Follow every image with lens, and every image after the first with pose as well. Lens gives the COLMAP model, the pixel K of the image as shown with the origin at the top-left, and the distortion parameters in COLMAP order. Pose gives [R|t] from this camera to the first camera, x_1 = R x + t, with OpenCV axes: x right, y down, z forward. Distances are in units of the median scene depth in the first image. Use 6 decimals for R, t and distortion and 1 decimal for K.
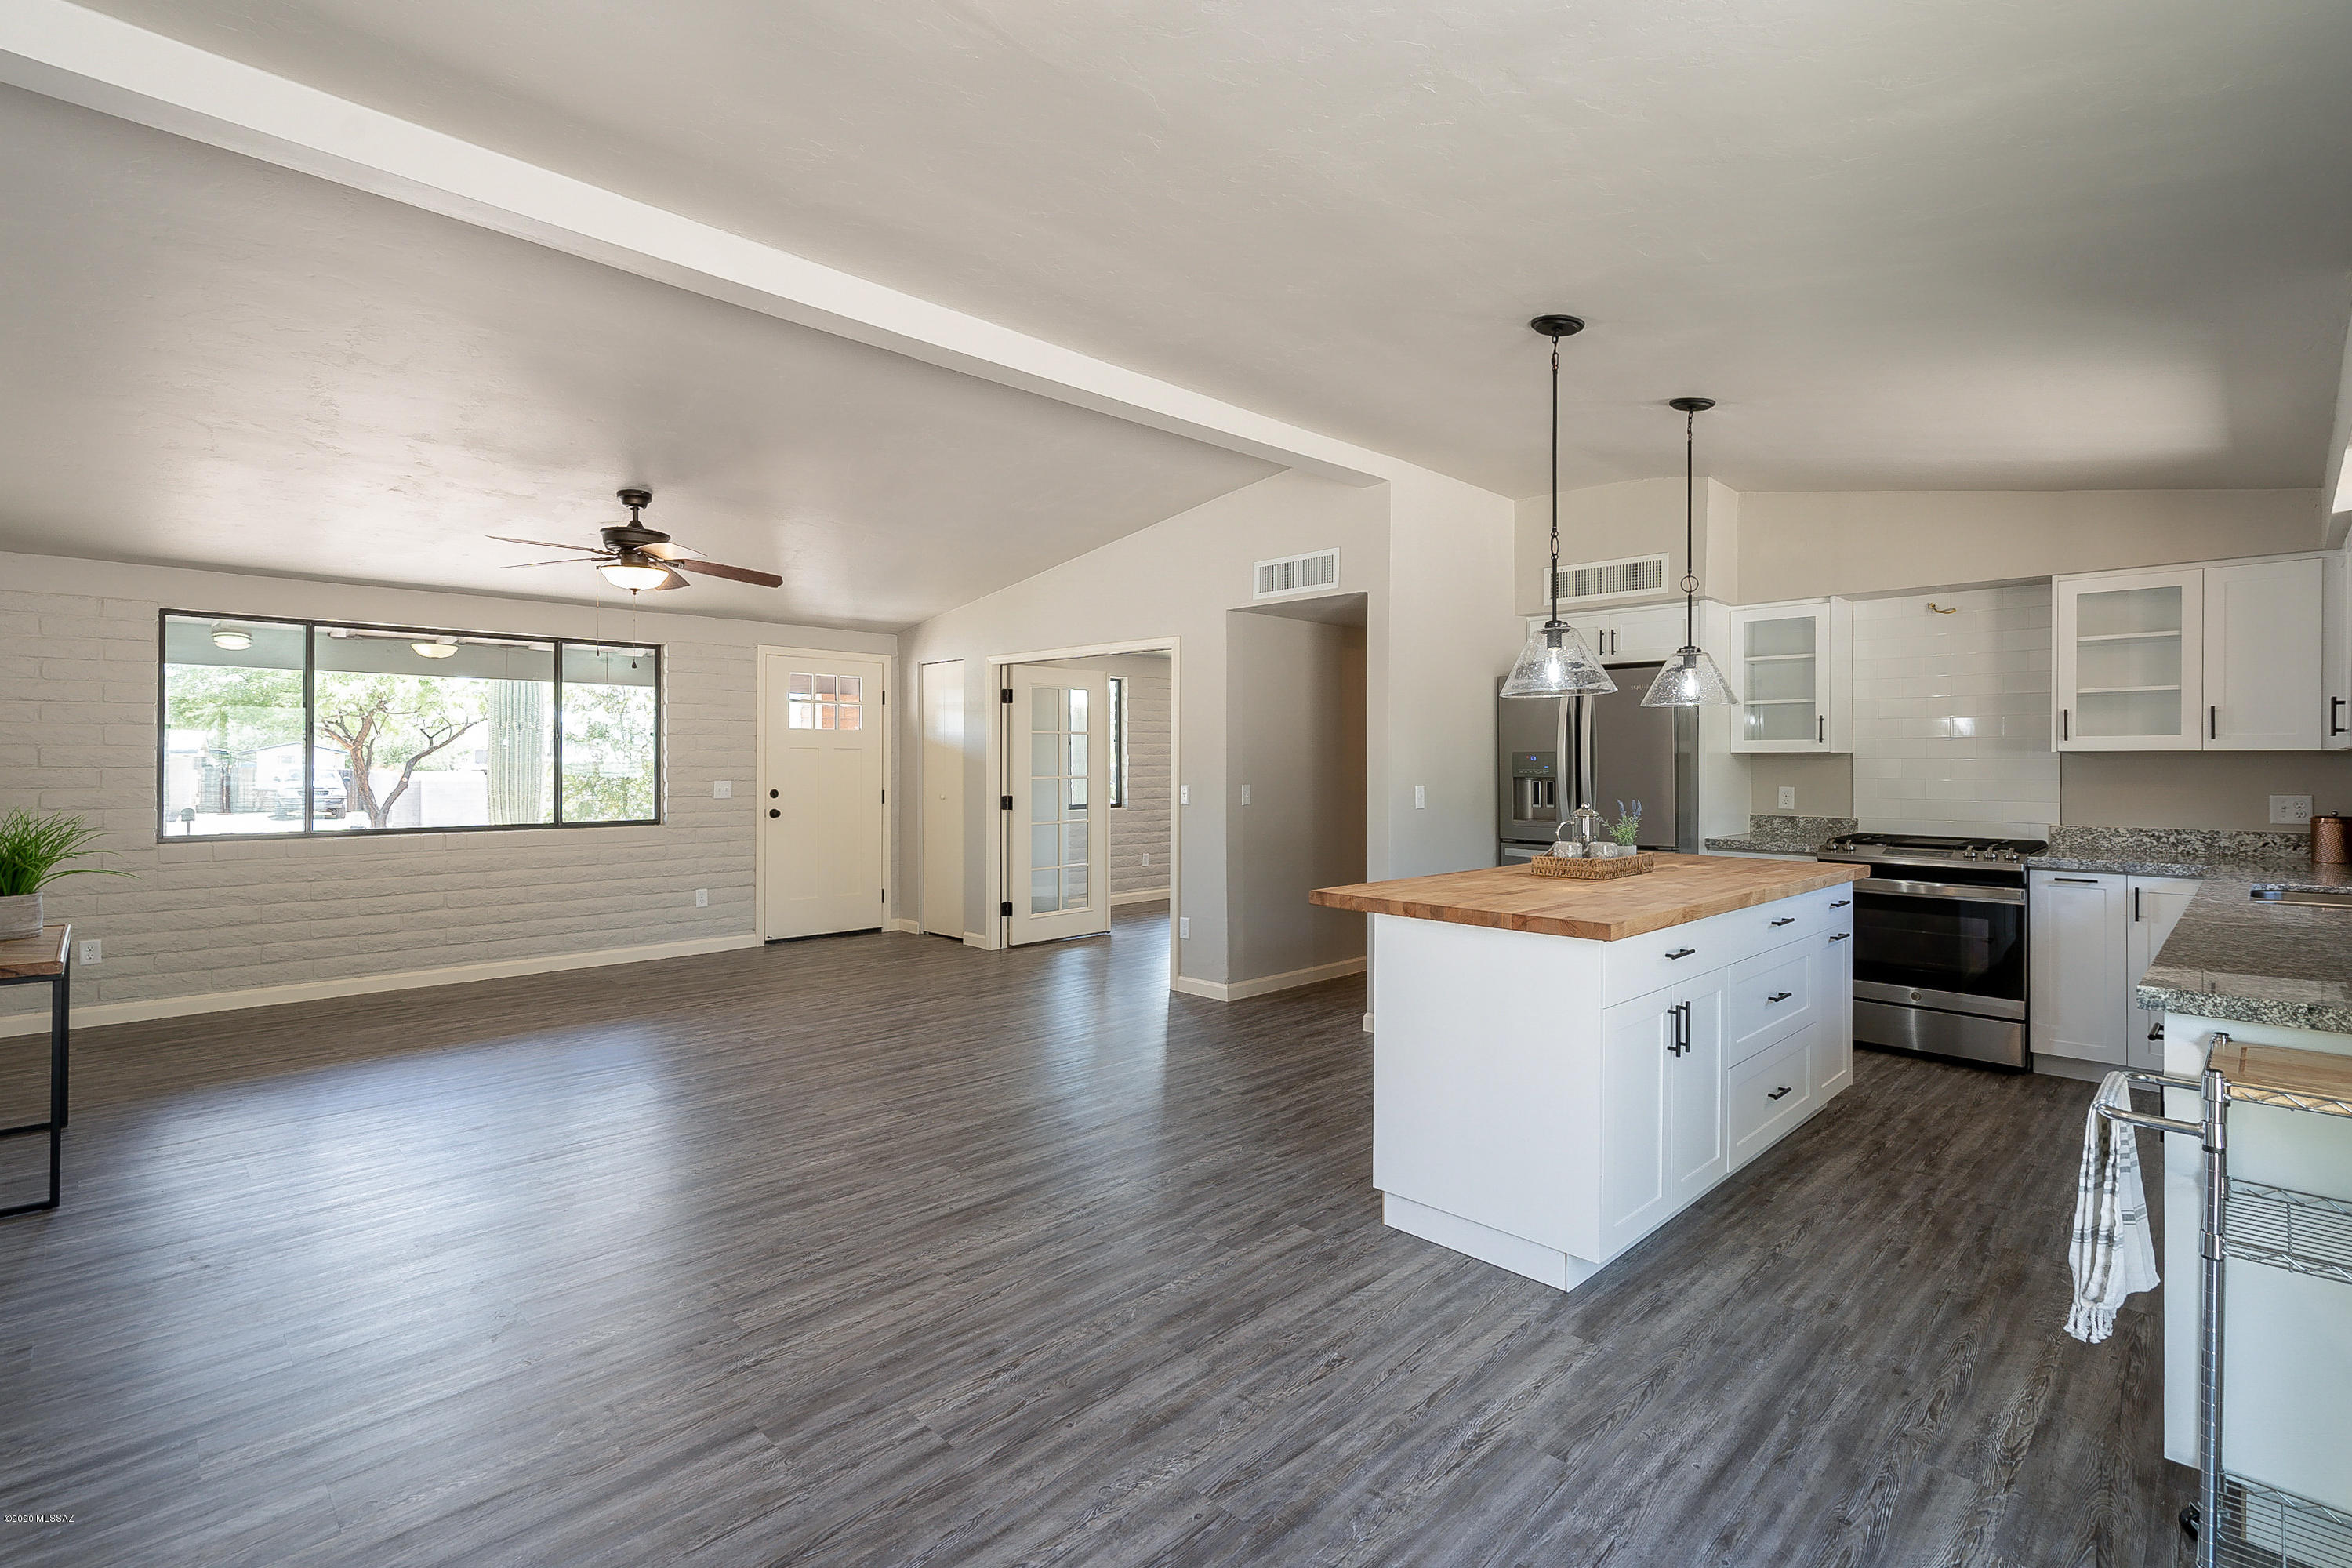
lens RADIAL K [[1084.5, 0, 1174.2], [0, 1084.5, 761.7], [0, 0, 1]] dist [-0.006290, 0.002666]
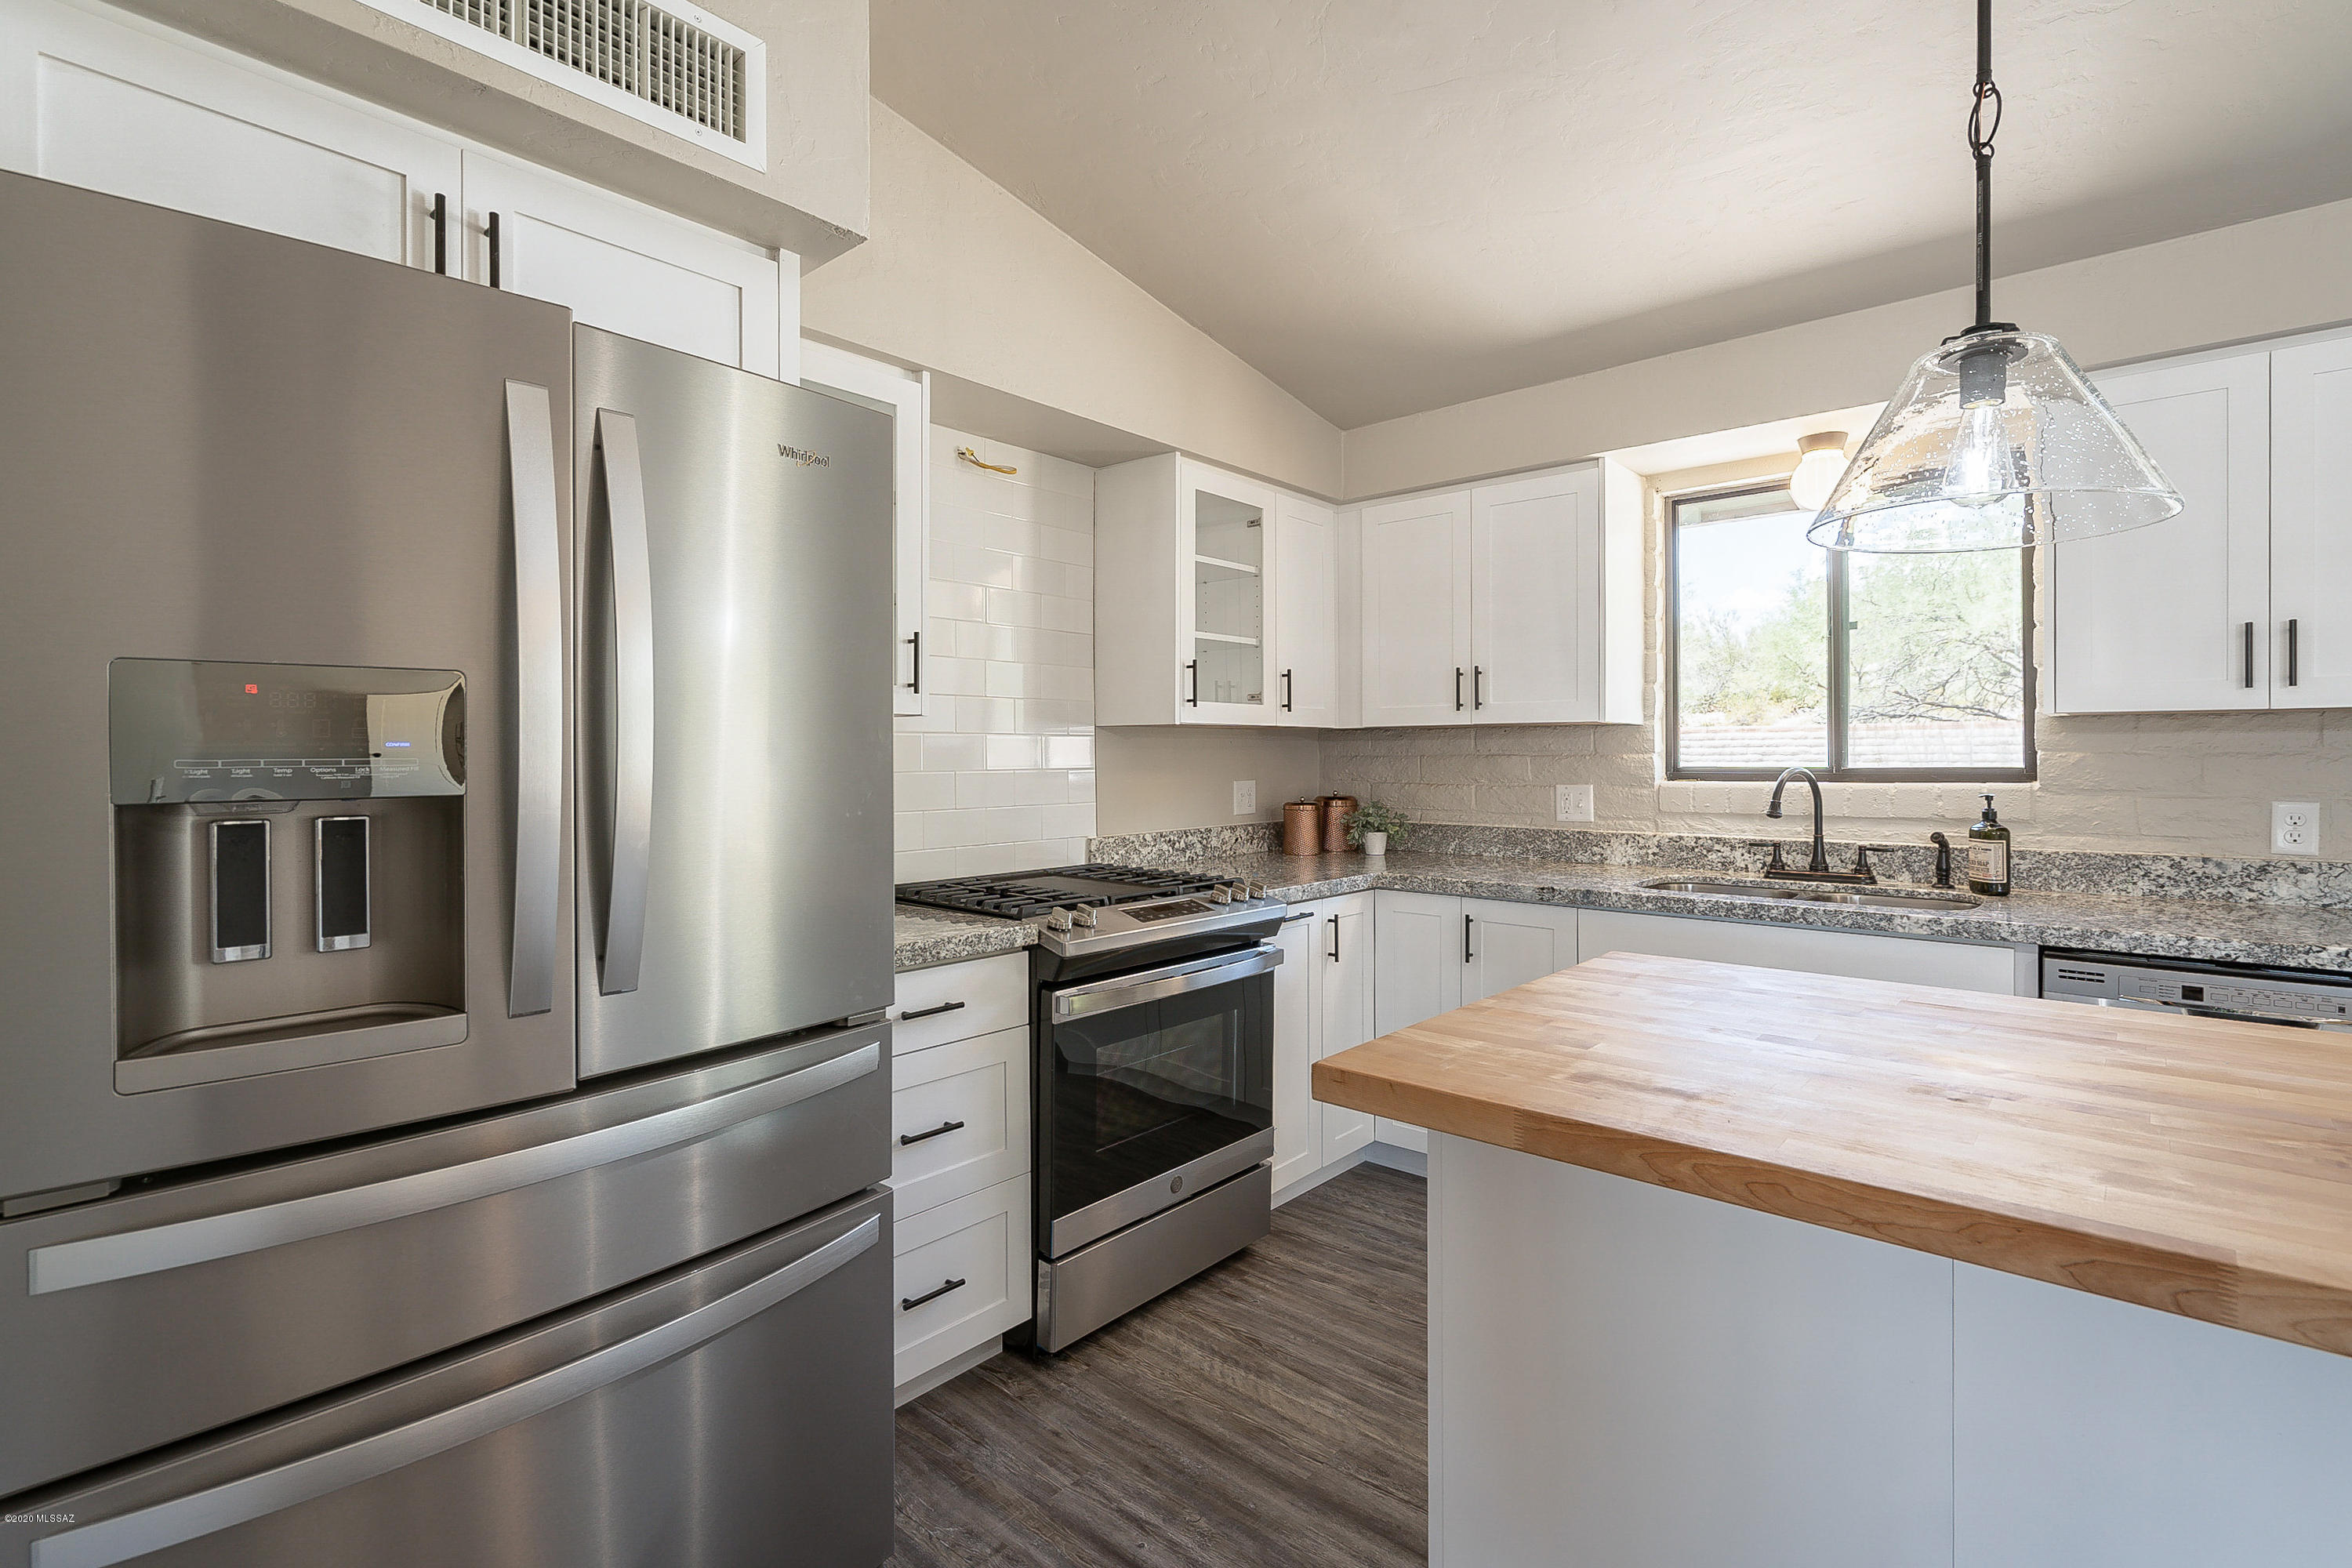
lens RADIAL K [[1084.5, 0, 1180.5], [0, 1084.5, 752.1], [0, 0, 1]] dist [-0.006290, 0.002666]
pose [[-0.087619, 0.000430, 0.996154, 0.162940], [0.002219, 0.999998, -0.000236, 0.007522], [-0.996152, 0.002190, -0.087620, 1.034290]]
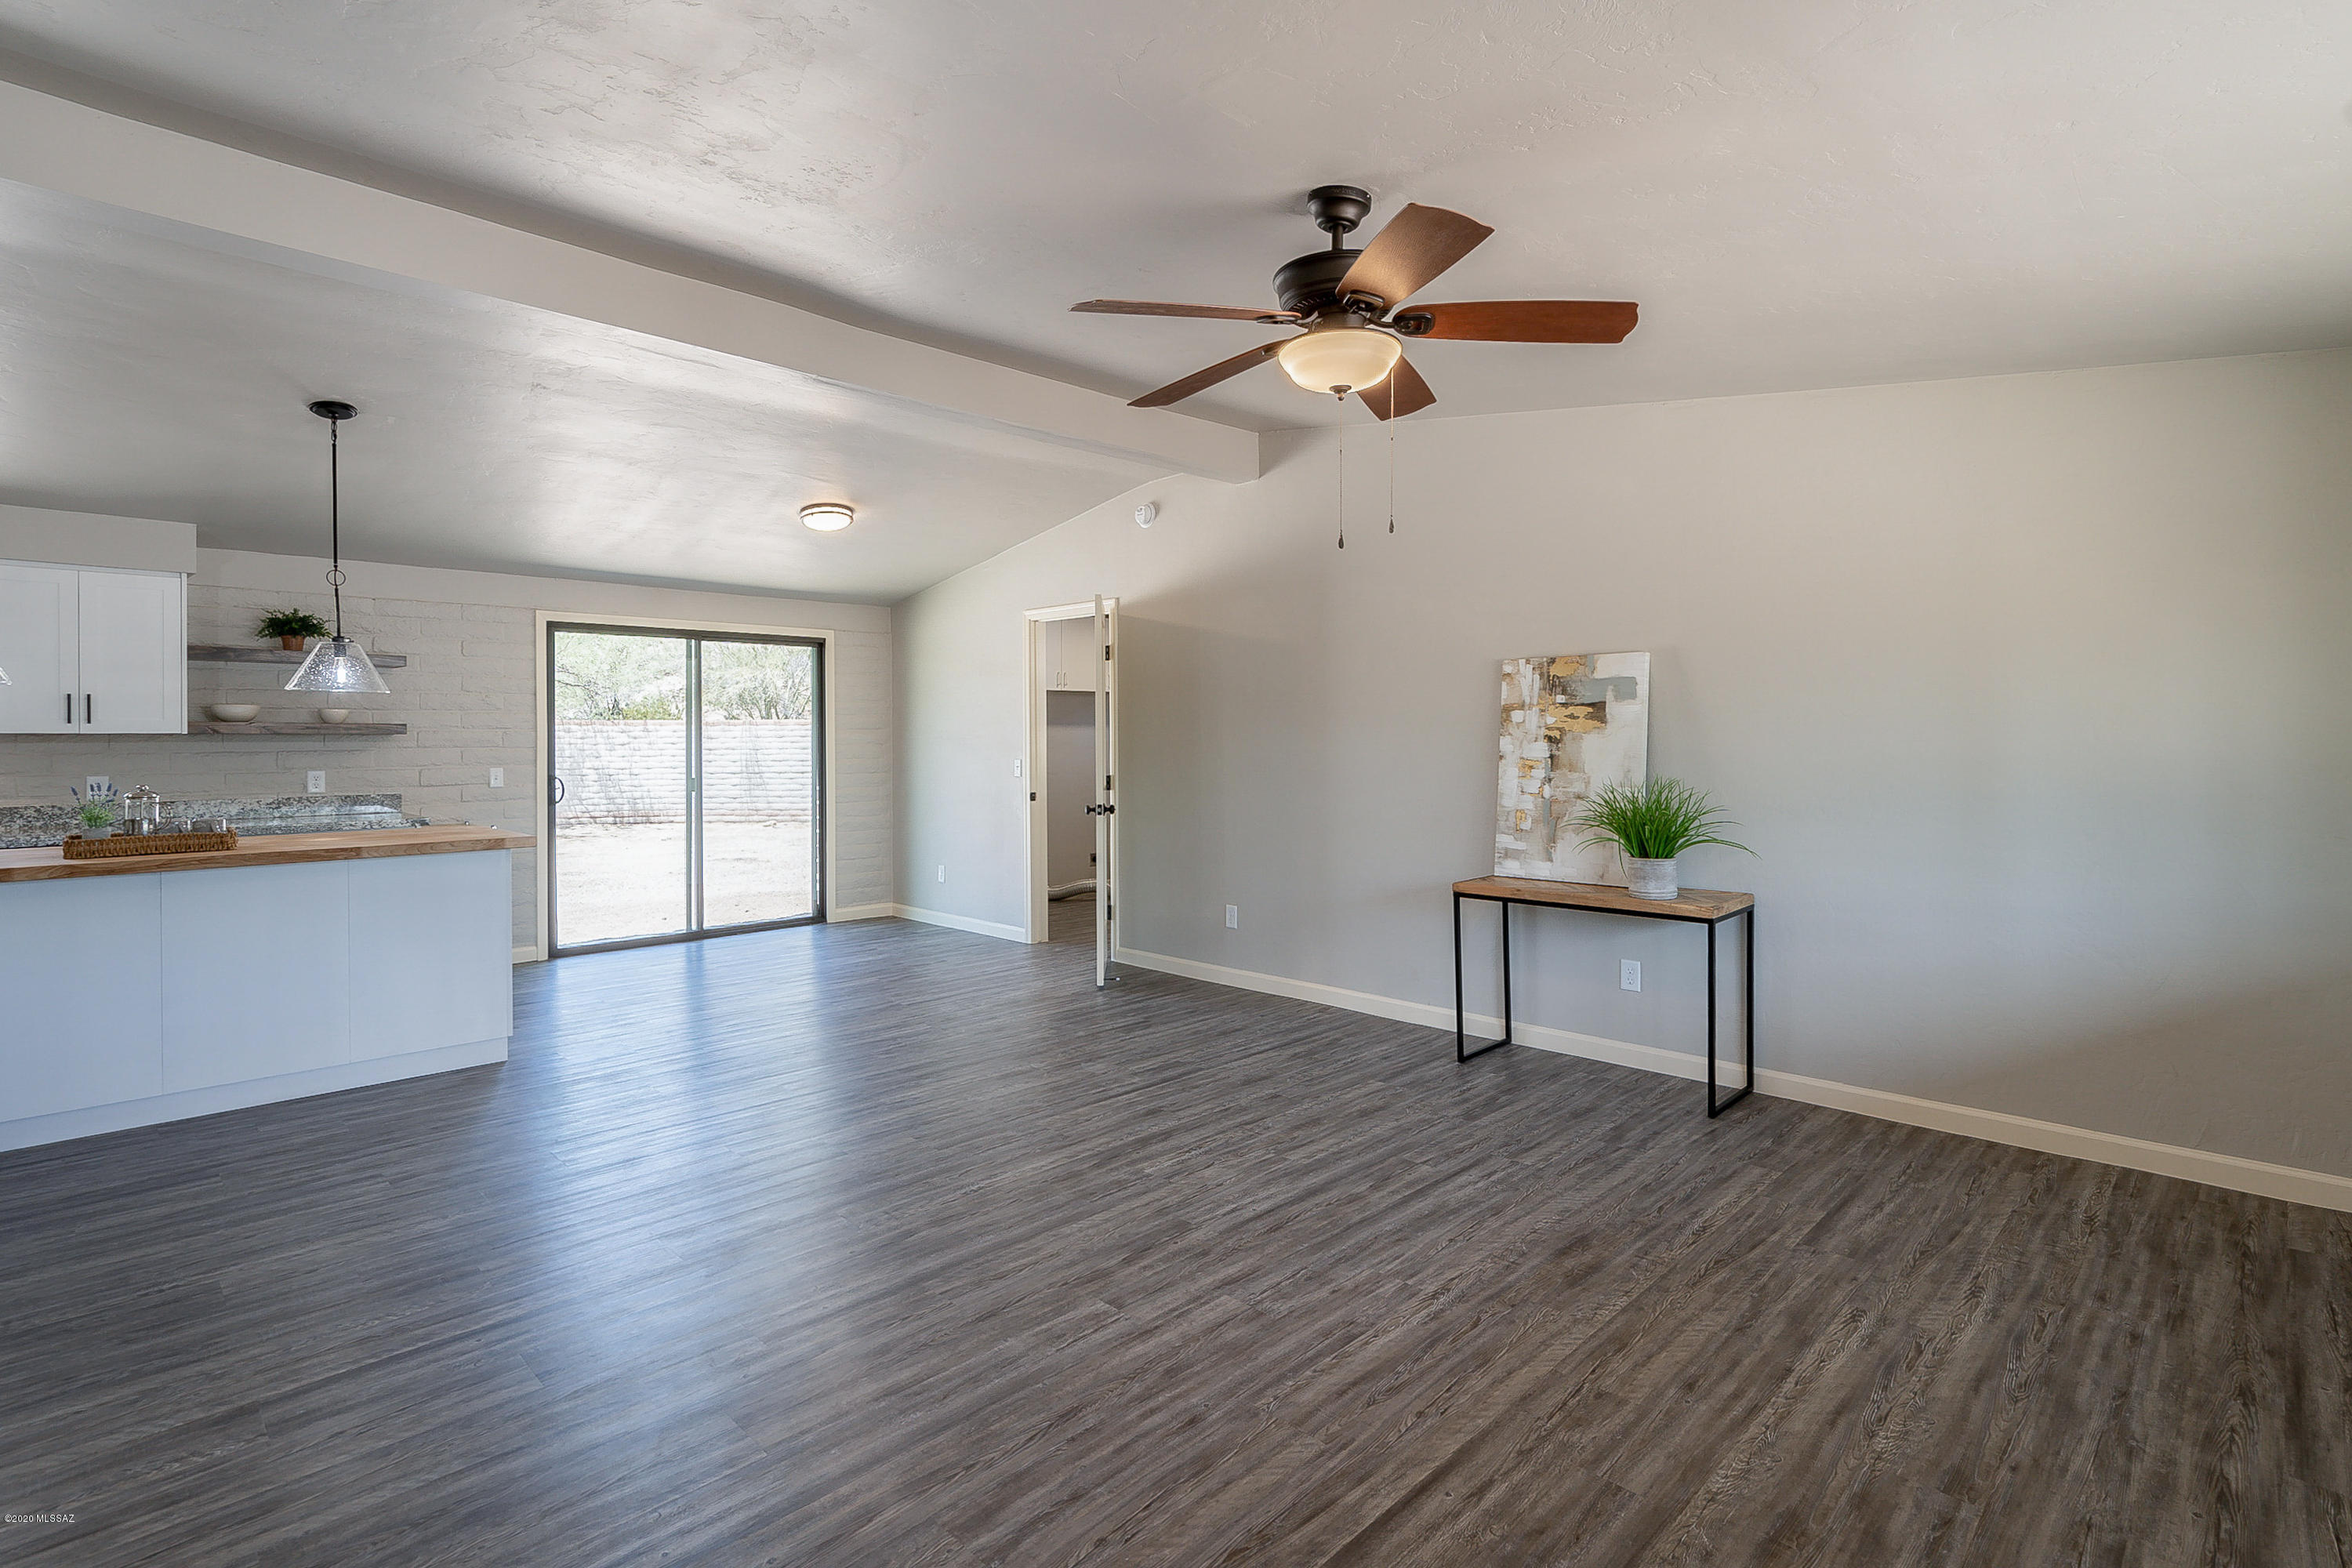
lens RADIAL K [[1132.0, 0, 1225.7], [0, 1132.0, 735.6], [0, 0, 1]] dist [-0.014855, 0.006943]
pose [[-0.999178, 0.003035, -0.040432, -0.454973], [0.003233, 0.999983, -0.004818, 0.000986], [0.040417, -0.004944, -0.999171, 1.632319]]
